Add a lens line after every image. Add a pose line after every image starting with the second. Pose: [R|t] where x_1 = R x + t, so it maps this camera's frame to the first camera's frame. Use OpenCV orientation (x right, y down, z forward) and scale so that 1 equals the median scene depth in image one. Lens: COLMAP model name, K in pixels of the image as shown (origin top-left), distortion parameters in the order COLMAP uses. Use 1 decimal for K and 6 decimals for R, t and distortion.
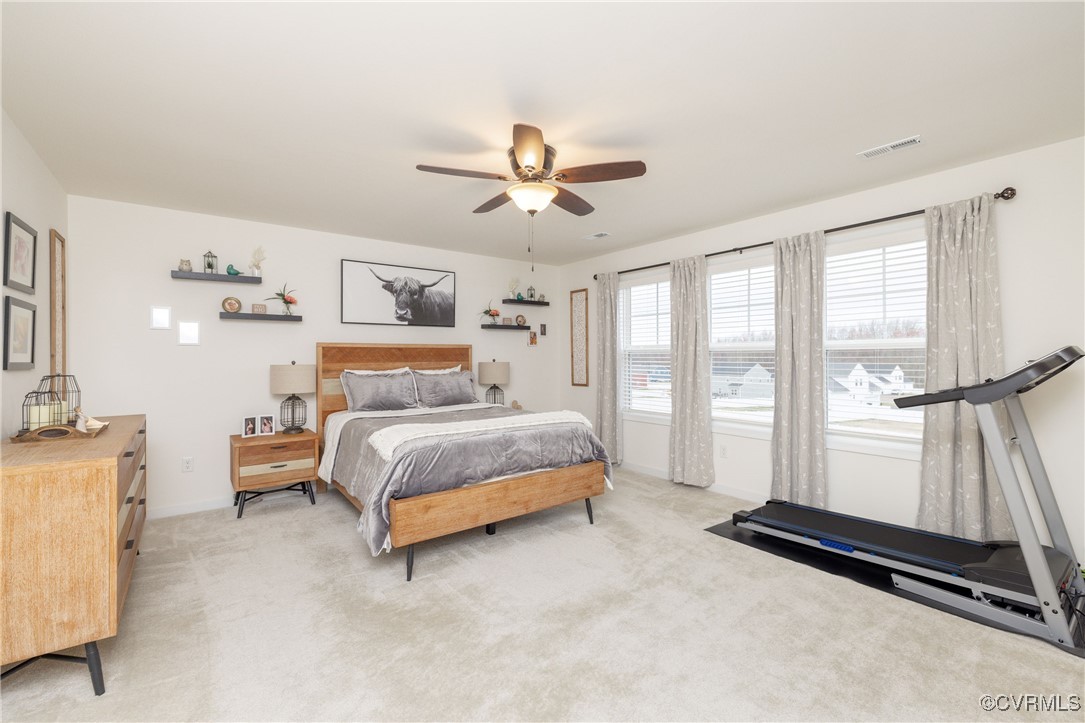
lens RADIAL K [[457.5, 0, 537.8], [0, 457.5, 376.1], [0, 0, 1]] dist [-0.000367, 0.000011]
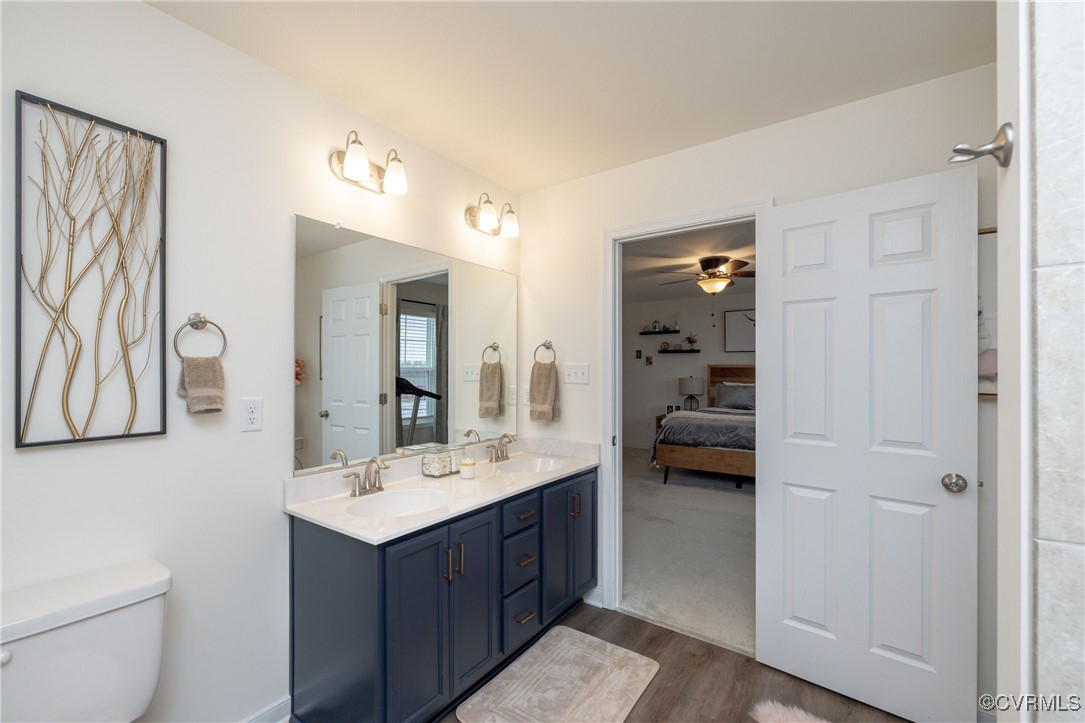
lens RADIAL K [[457.5, 0, 537.8], [0, 457.5, 376.1], [0, 0, 1]] dist [-0.000367, 0.000011]
pose [[0.340349, 0.019625, -0.940094, 0.943186], [-0.052475, 0.998621, 0.001849, -0.003915], [0.938834, 0.048702, 0.340909, -0.151693]]
